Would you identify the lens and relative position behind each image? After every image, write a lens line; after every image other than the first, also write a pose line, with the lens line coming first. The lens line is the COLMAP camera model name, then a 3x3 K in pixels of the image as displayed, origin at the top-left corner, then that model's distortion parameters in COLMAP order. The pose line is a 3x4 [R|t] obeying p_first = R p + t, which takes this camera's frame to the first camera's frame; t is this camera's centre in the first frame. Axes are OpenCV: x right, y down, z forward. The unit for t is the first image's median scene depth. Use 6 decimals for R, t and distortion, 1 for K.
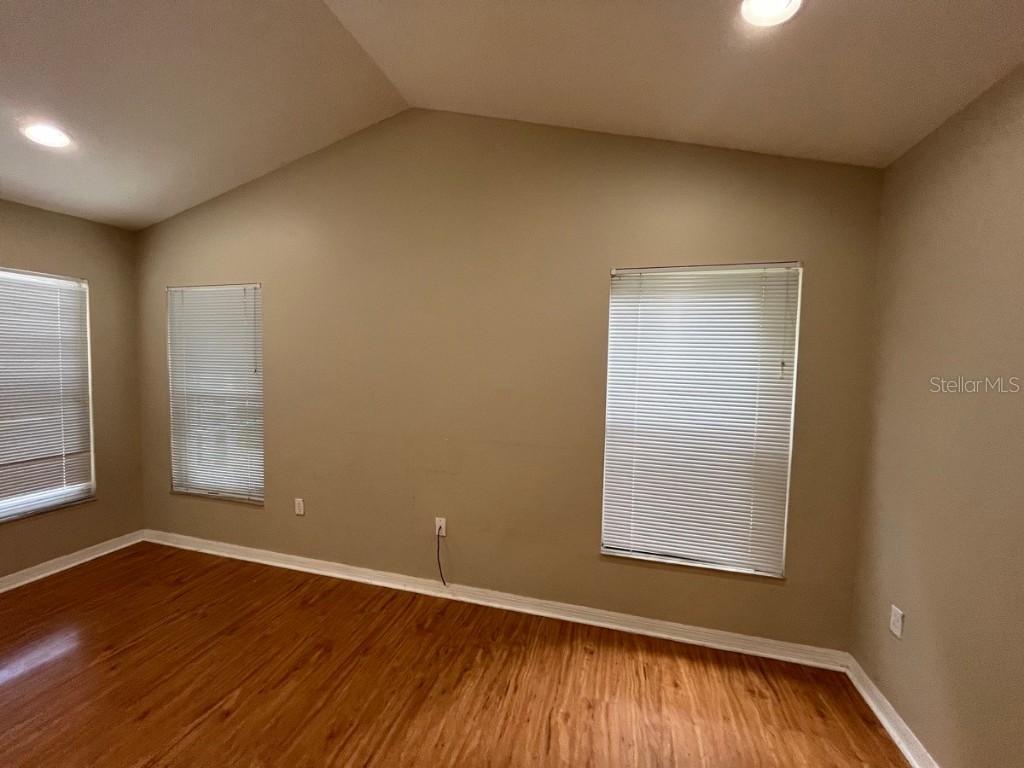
lens RADIAL K [[415.5, 0, 506.7], [0, 415.5, 377.3], [0, 0, 1]] dist [-0.003663, 0.000156]
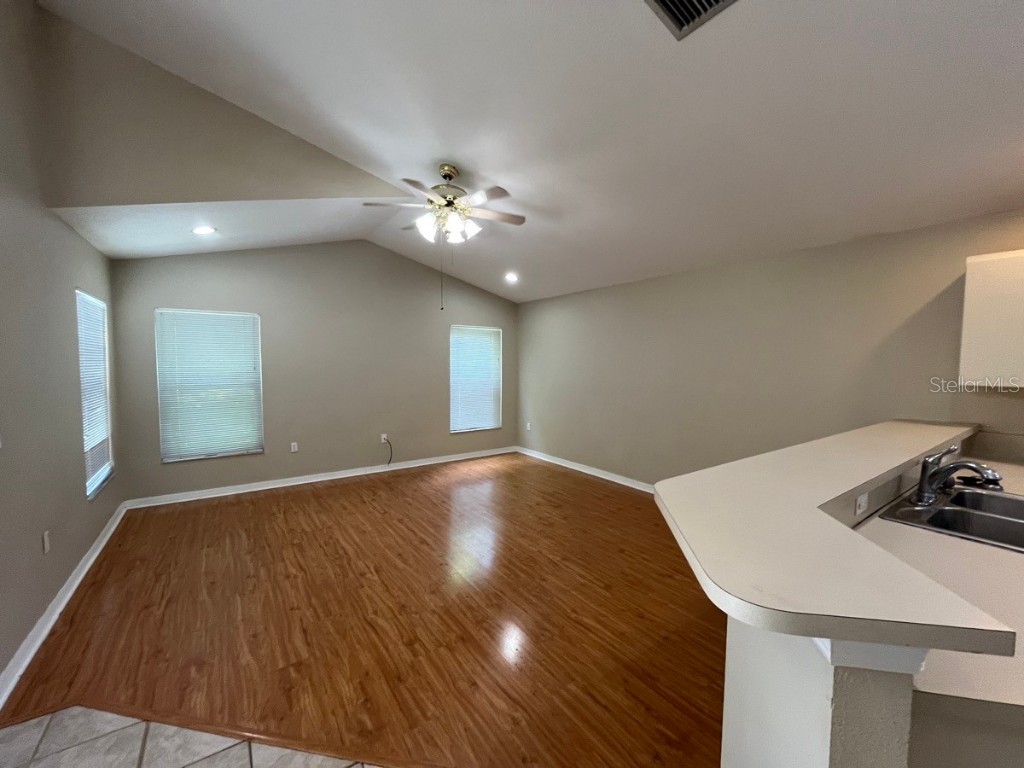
lens RADIAL K [[415.5, 0, 510.0], [0, 415.5, 387.5], [0, 0, 1]] dist [-0.003663, 0.000156]
pose [[0.629026, -0.062975, 0.774829, -1.730035], [0.039316, 0.998015, 0.049197, 0.025633], [-0.776389, -0.000482, 0.630254, -1.047150]]
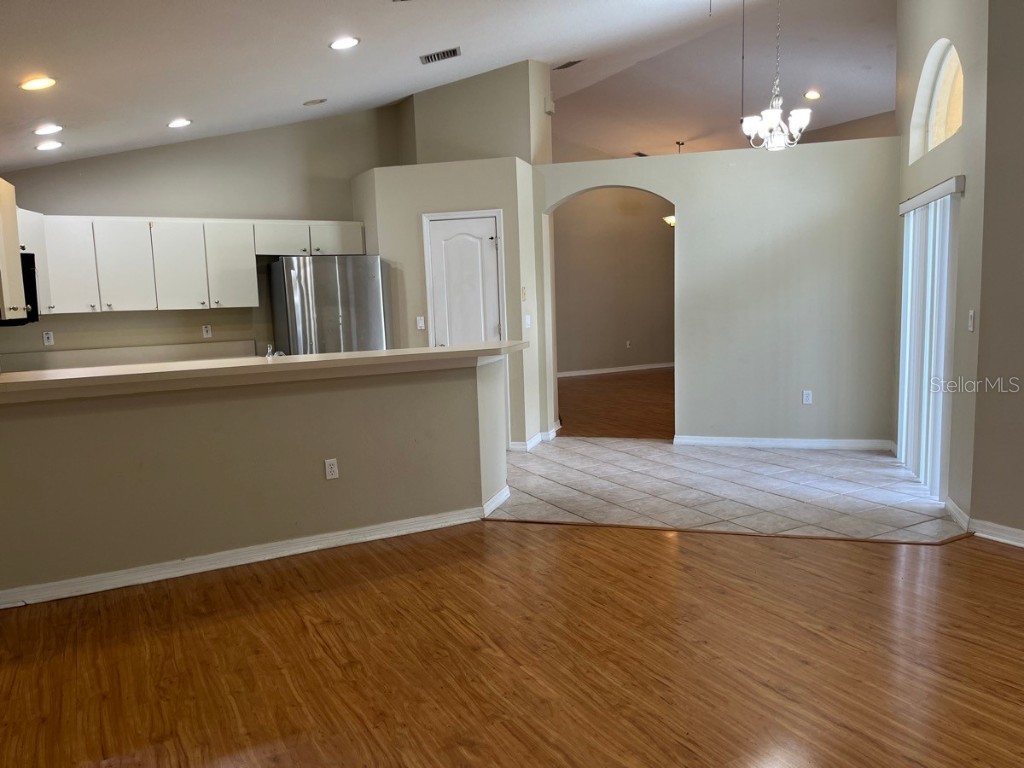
lens RADIAL K [[778.9, 0, 516.0], [0, 778.9, 387.5], [0, 0, 1]] dist [0.054890, -0.064325]
pose [[-0.710221, 0.093283, -0.697771, 0.466722], [-0.009186, 0.989870, 0.141682, 0.015201], [0.703919, 0.107035, -0.702170, 0.804387]]
